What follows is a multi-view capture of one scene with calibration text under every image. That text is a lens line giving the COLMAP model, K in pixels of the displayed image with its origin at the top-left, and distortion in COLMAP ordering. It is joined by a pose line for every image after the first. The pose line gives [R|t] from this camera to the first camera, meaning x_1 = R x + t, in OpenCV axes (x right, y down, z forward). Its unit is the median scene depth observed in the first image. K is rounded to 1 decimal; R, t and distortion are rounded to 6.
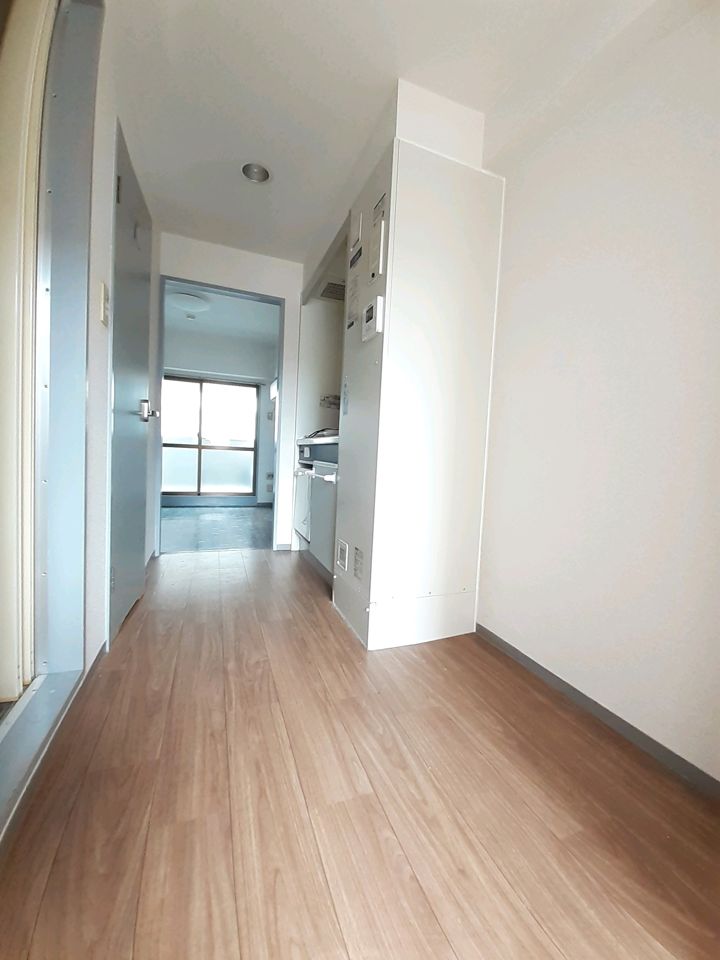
lens RADIAL K [[389.3, 0, 359.9], [0, 389.3, 474.9], [0, 0, 1]] dist [-0.001086, -0.000519]
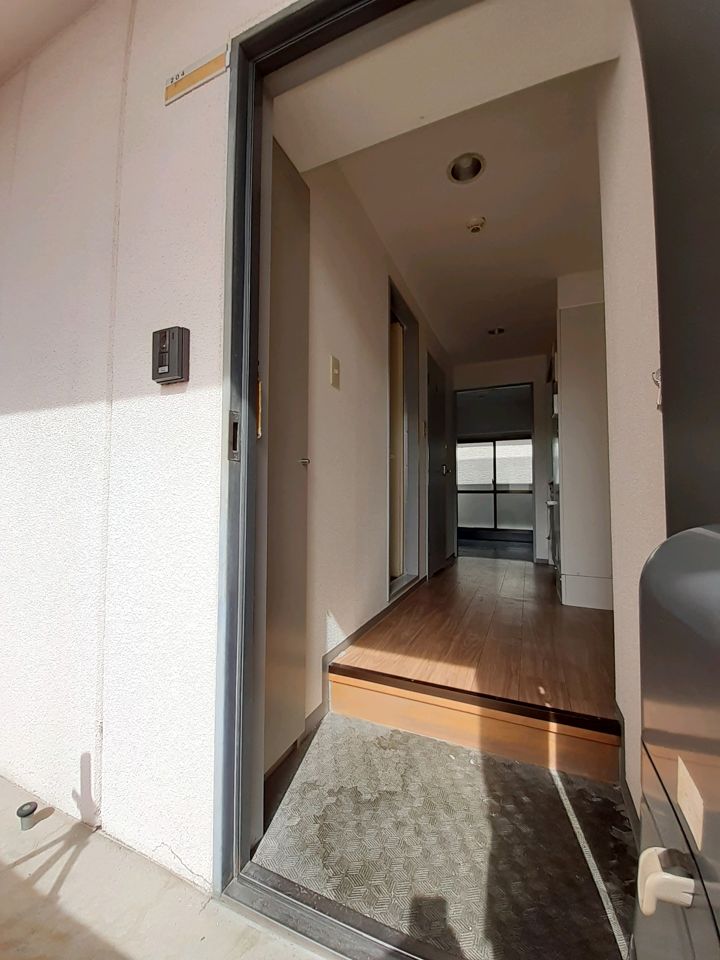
lens RADIAL K [[389.3, 0, 359.9], [0, 389.3, 474.9], [0, 0, 1]] dist [-0.001086, -0.000519]
pose [[0.722148, -0.079355, -0.687172, 0.134148], [-0.005931, 0.992651, -0.120865, 0.026518], [0.691714, 0.091358, 0.716370, -0.190180]]
